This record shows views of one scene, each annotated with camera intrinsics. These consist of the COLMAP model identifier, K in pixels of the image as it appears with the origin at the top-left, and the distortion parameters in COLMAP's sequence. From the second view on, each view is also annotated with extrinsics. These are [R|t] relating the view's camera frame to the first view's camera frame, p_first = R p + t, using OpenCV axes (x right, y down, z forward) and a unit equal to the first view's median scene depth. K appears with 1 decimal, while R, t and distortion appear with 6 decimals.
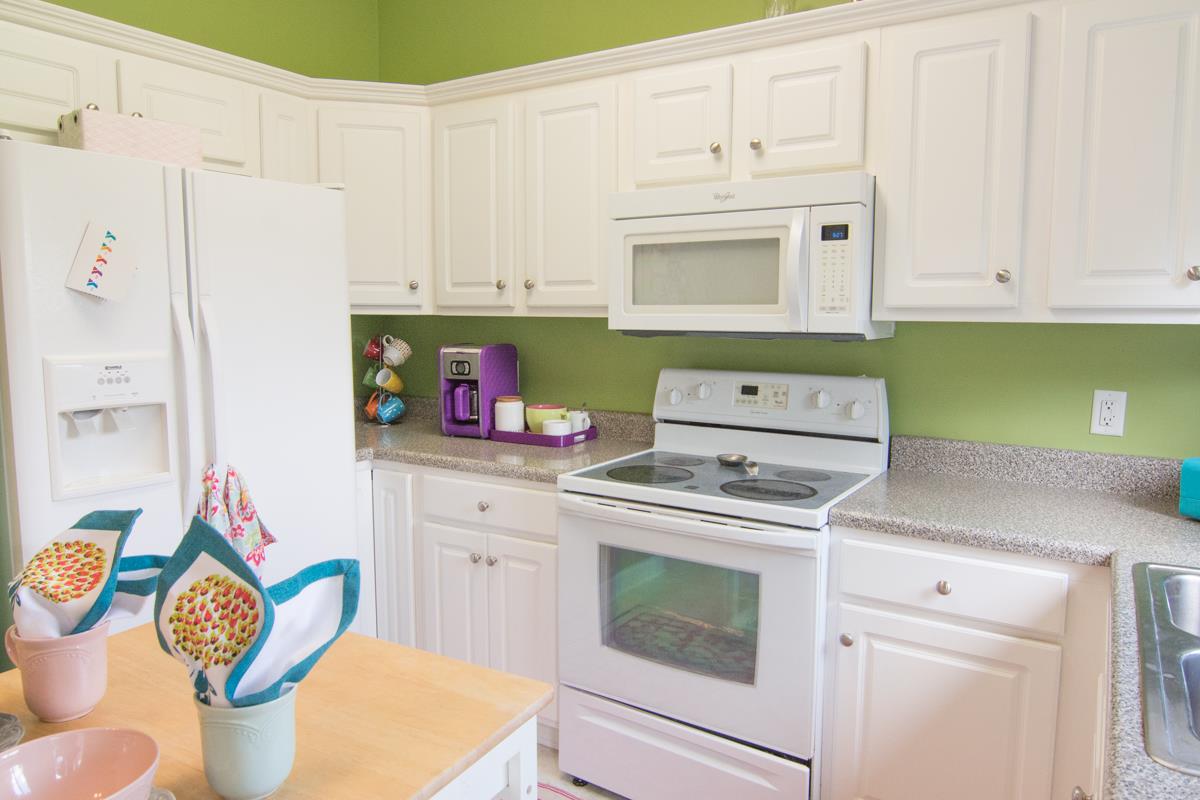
lens RADIAL K [[811.3, 0, 600.0], [0, 811.3, 400.0], [0, 0, 1]] dist [-0.011053, -0.002830]
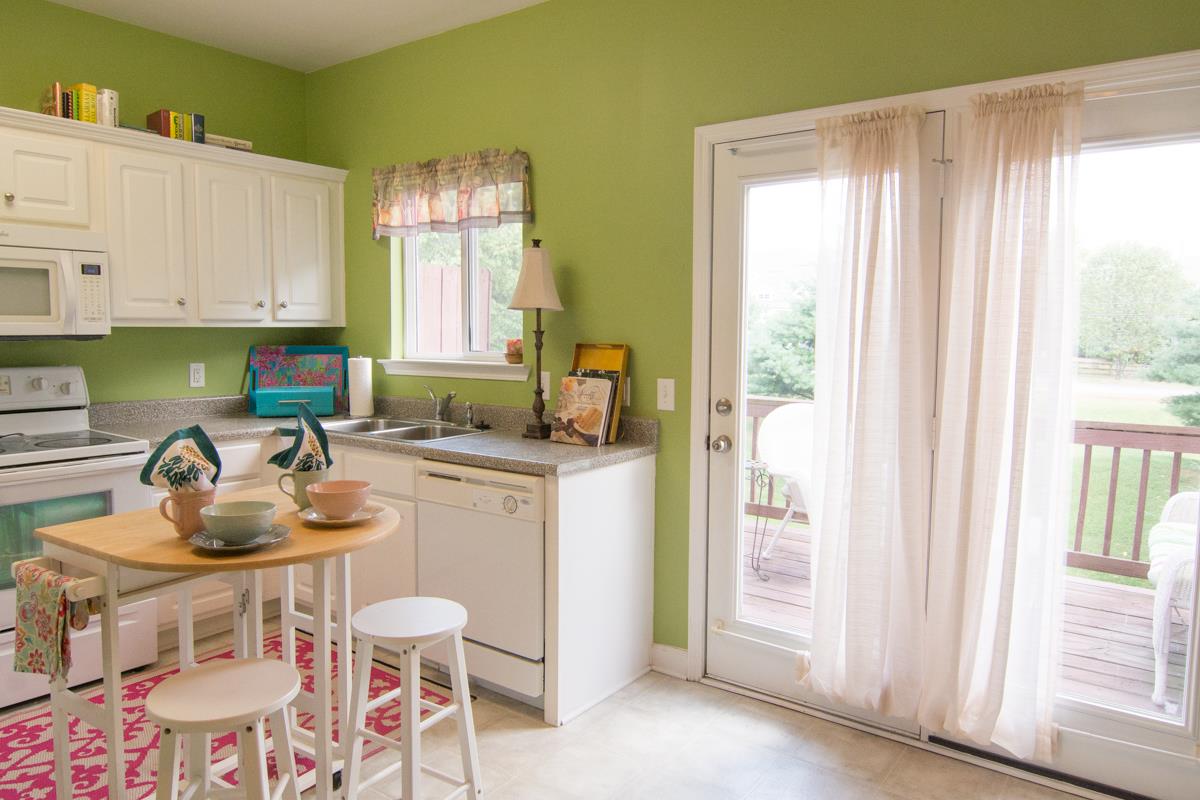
lens RADIAL K [[811.3, 0, 600.0], [0, 811.3, 400.0], [0, 0, 1]] dist [-0.011053, -0.002830]
pose [[0.069474, -0.095228, 0.993028, -1.169529], [0.099030, 0.991175, 0.088122, -0.000071], [-0.992656, 0.092217, 0.078292, -0.057986]]
